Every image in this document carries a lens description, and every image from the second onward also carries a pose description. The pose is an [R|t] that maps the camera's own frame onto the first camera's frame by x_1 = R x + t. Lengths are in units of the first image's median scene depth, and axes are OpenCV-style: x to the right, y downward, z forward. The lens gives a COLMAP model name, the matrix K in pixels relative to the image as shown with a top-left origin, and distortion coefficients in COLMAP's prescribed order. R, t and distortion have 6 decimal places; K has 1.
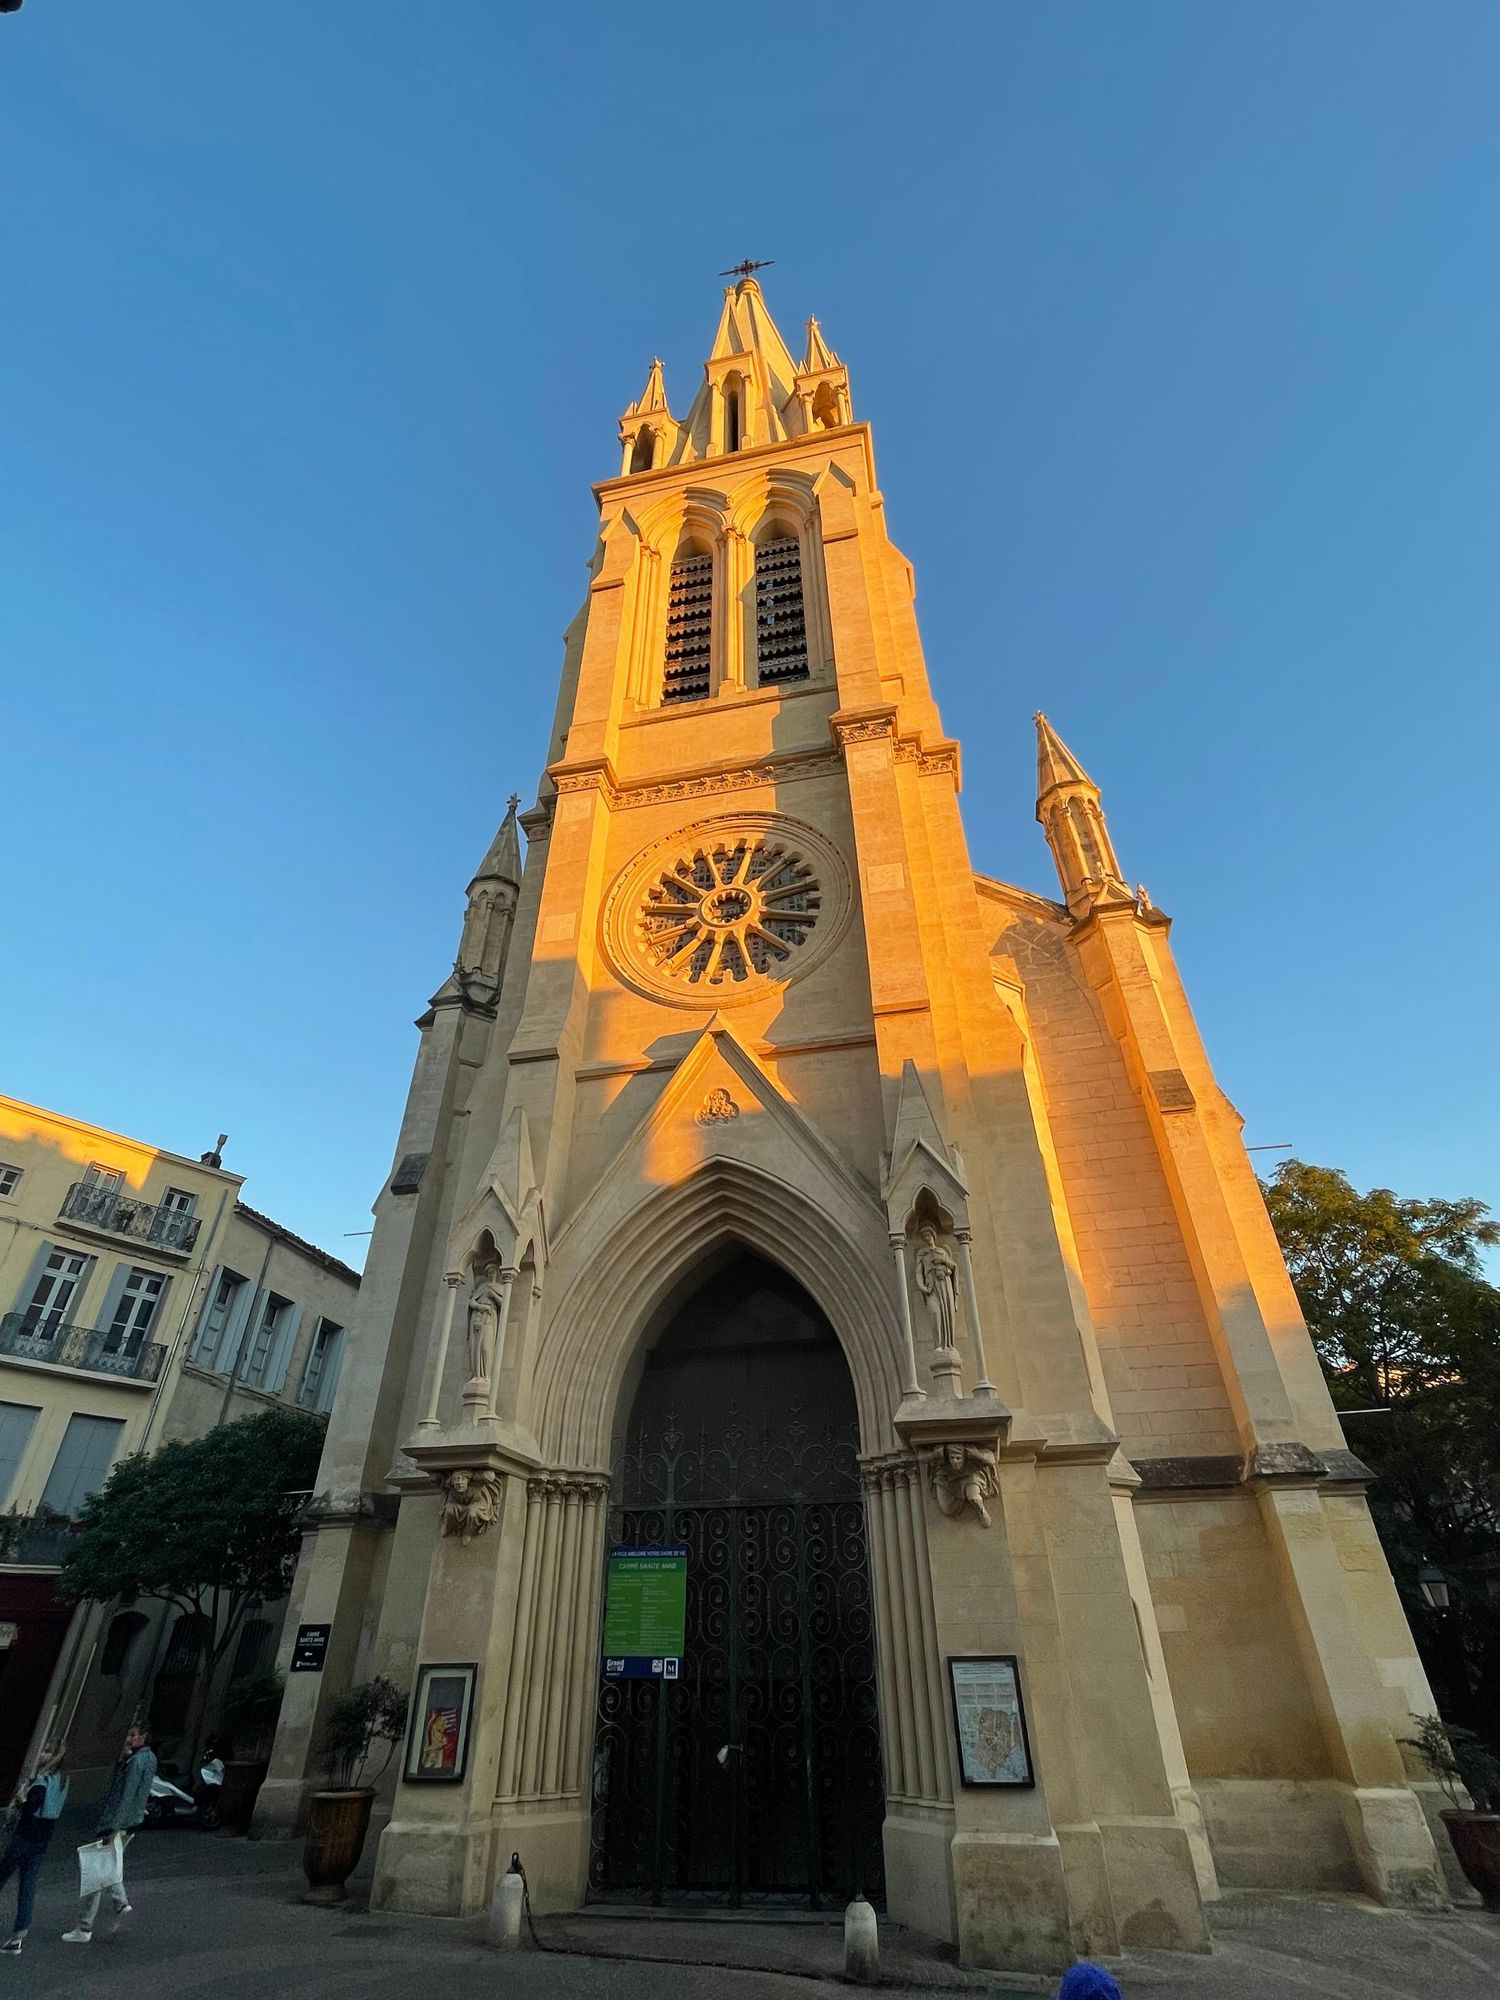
lens RADIAL K [[941.6, 0, 750.0], [0, 941.6, 1000.0], [0, 0, 1]] dist [-0.000851, -0.000598]
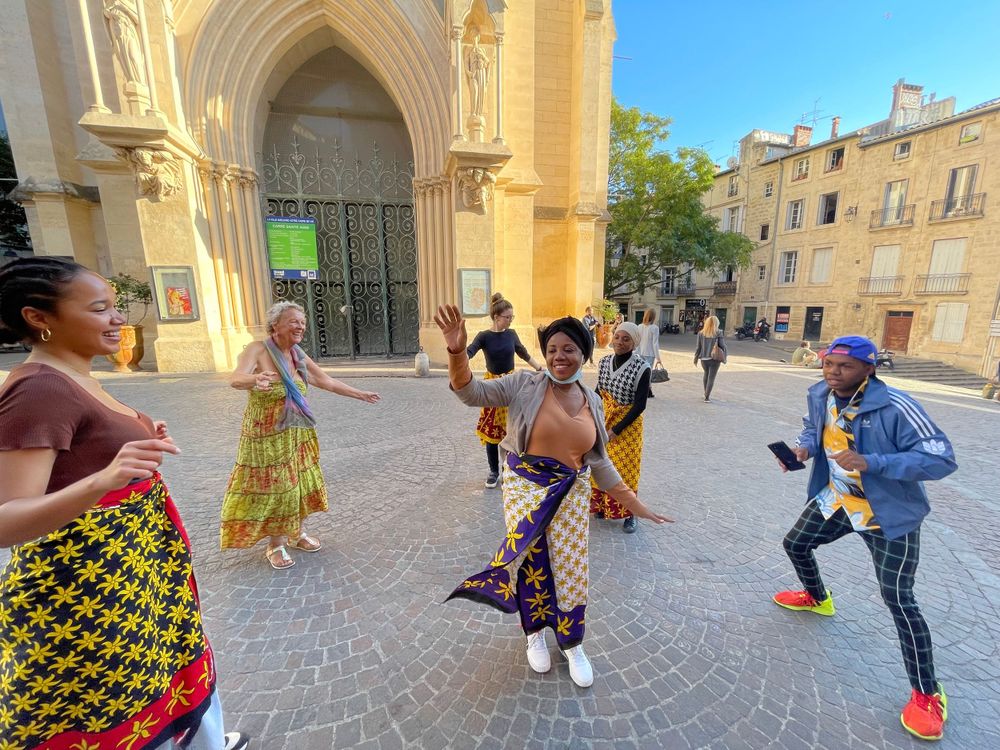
lens RADIAL K [[403.0, 0, 500.0], [0, 403.0, 375.0], [0, 0, 1]] dist [-0.007661, 0.000517]
pose [[0.904619, -0.076668, 0.419269, -0.094714], [-0.245149, 0.711099, 0.658969, 0.207010], [-0.348663, -0.698900, 0.624479, 0.191000]]
